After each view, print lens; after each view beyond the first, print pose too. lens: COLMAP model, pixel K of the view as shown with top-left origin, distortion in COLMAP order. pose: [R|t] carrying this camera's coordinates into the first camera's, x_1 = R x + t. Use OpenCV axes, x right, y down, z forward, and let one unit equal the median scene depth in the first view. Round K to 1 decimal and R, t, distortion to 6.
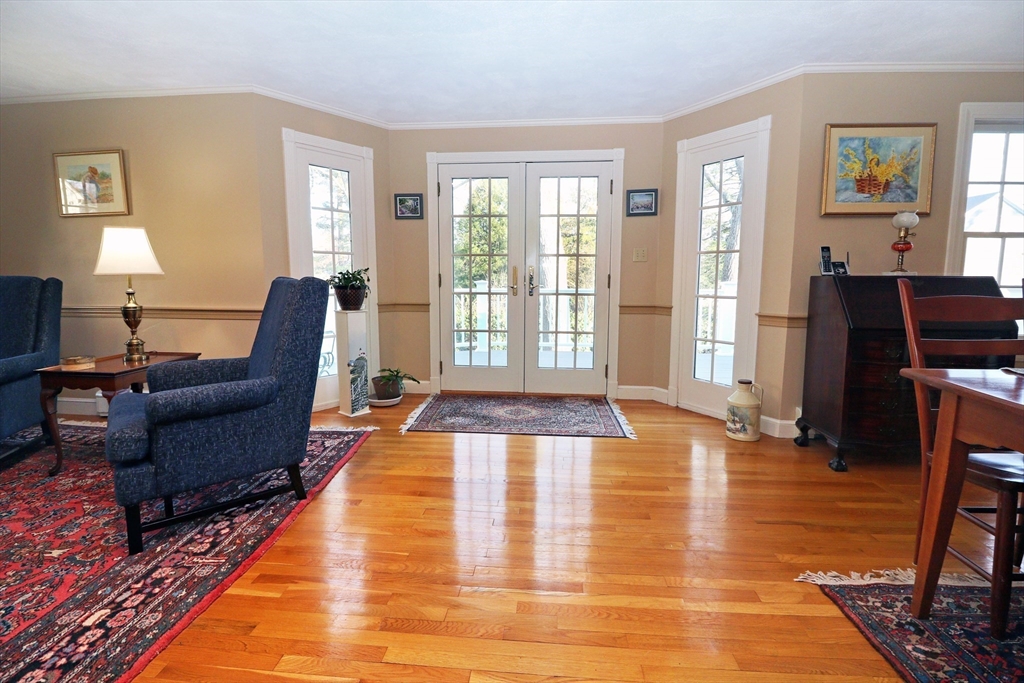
lens RADIAL K [[477.9, 0, 506.6], [0, 477.9, 332.3], [0, 0, 1]] dist [0.000352, -0.013201]
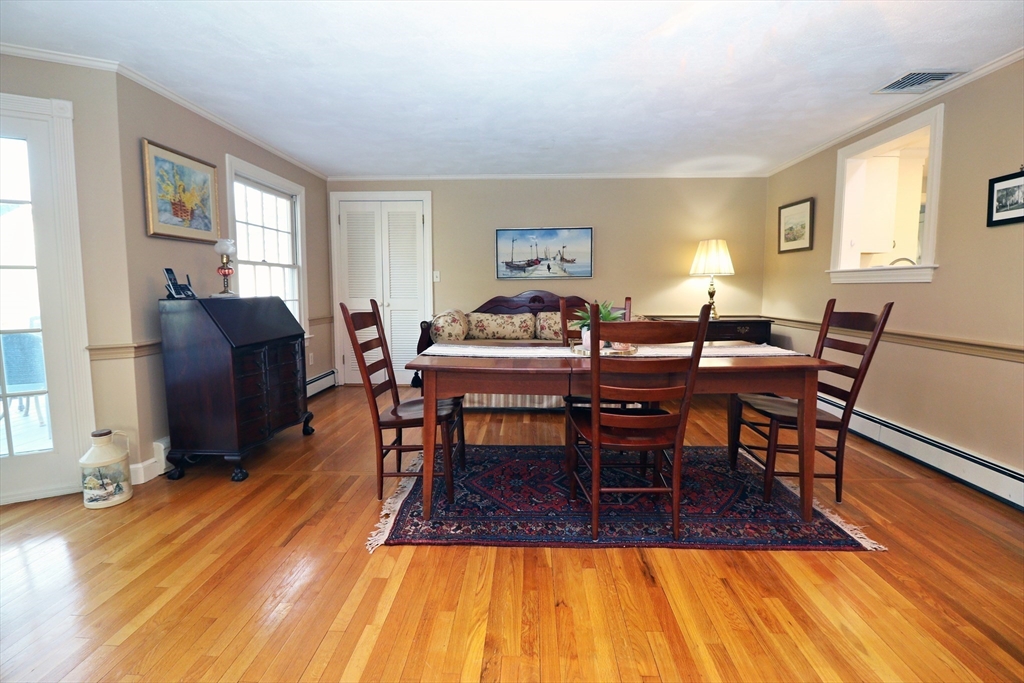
lens RADIAL K [[470.8, 0, 512.0], [0, 470.8, 332.9], [0, 0, 1]] dist [0.001706, -0.014571]
pose [[-0.048680, -0.099711, 0.993825, -0.328694], [0.116886, 0.987599, 0.104812, -0.070922], [-0.991952, 0.121266, -0.036422, 0.369374]]
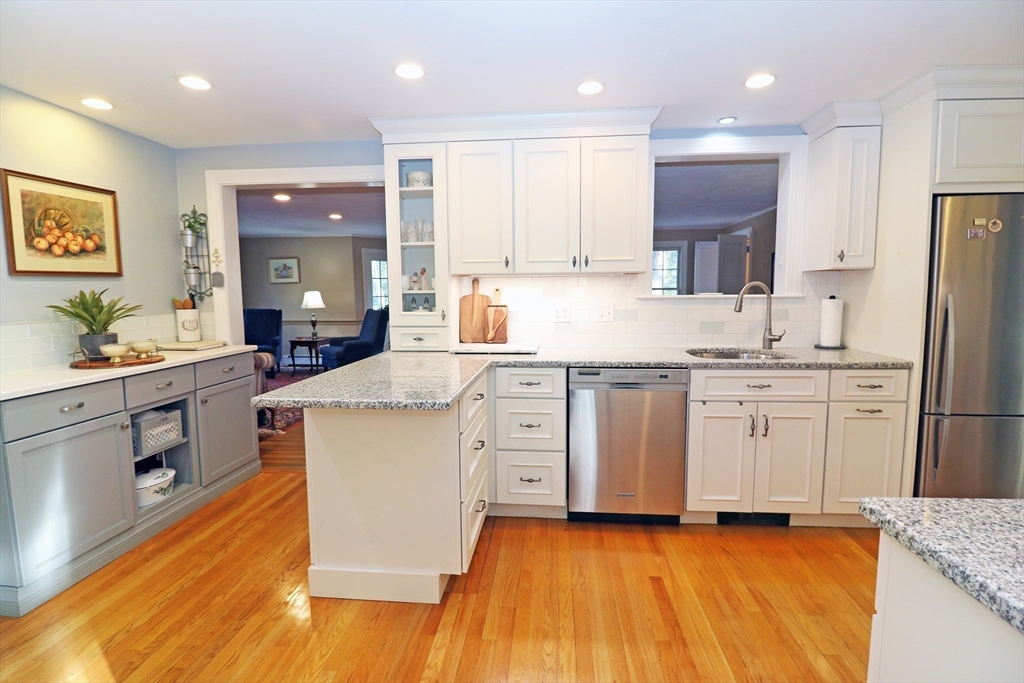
lens RADIAL K [[470.8, 0, 512.0], [0, 470.8, 332.9], [0, 0, 1]] dist [0.001706, -0.014571]
pose [[0.999938, -0.010521, 0.003534, 0.359832], [0.010634, 0.999374, -0.033737, 0.127941], [-0.003177, 0.033773, 0.999424, -1.751566]]
